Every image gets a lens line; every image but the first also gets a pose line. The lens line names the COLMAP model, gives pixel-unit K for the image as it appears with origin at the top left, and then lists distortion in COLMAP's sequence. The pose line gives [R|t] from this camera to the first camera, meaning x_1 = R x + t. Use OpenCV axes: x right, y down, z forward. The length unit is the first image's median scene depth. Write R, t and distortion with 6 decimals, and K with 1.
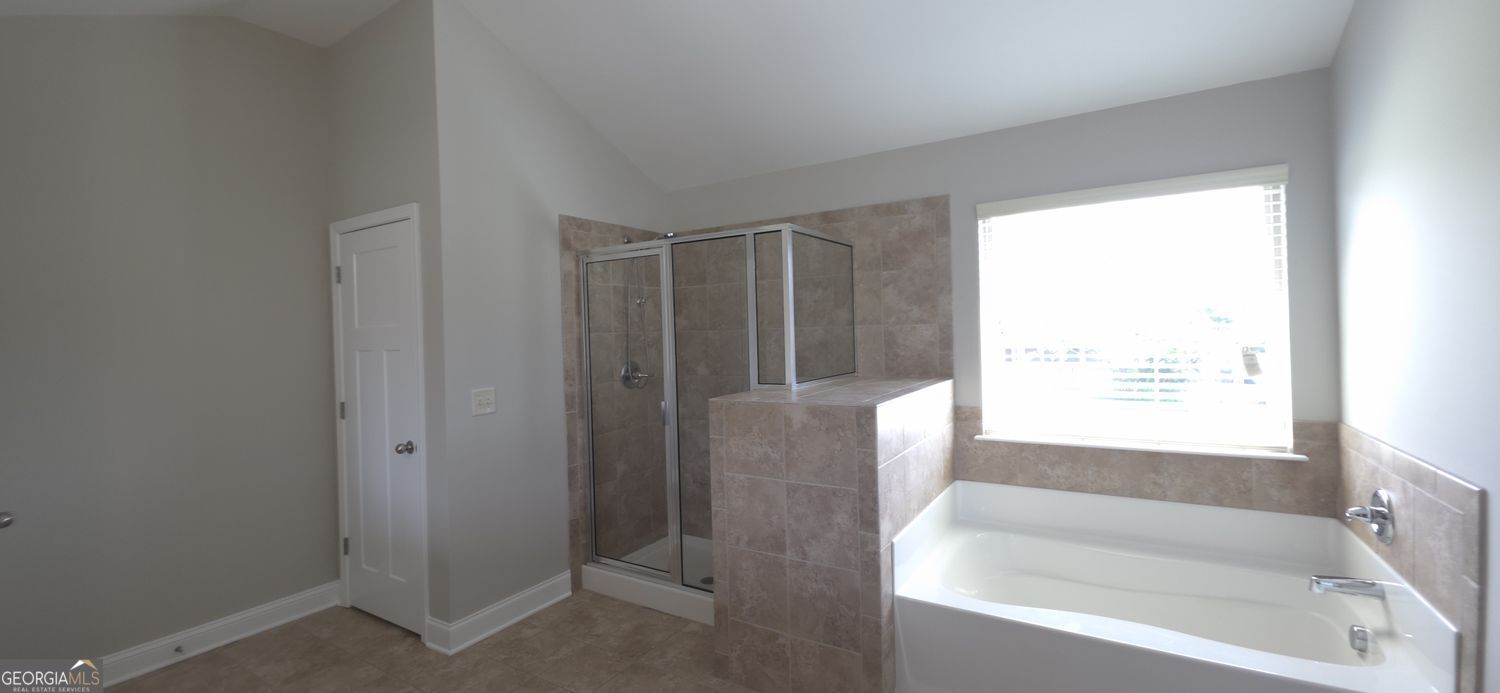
lens RADIAL K [[589.2, 0, 749.7], [0, 589.2, 341.5], [0, 0, 1]] dist [0.001430, 0.000150]
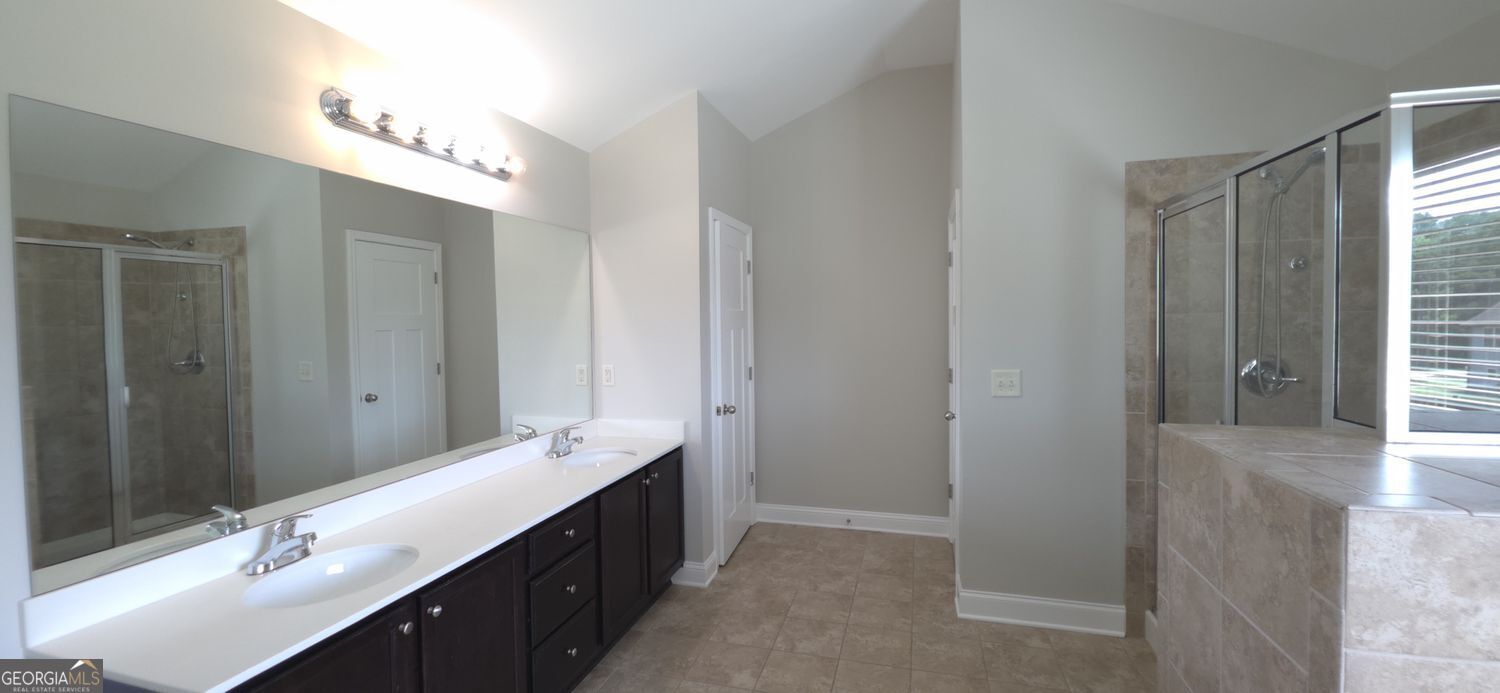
lens RADIAL K [[589.2, 0, 751.8], [0, 589.2, 342.1], [0, 0, 1]] dist [0.001430, 0.000150]
pose [[0.285228, 0.064863, -0.956262, 0.306482], [-0.011201, 0.997865, 0.064344, -0.020279], [0.958394, -0.007642, 0.285346, 0.290919]]
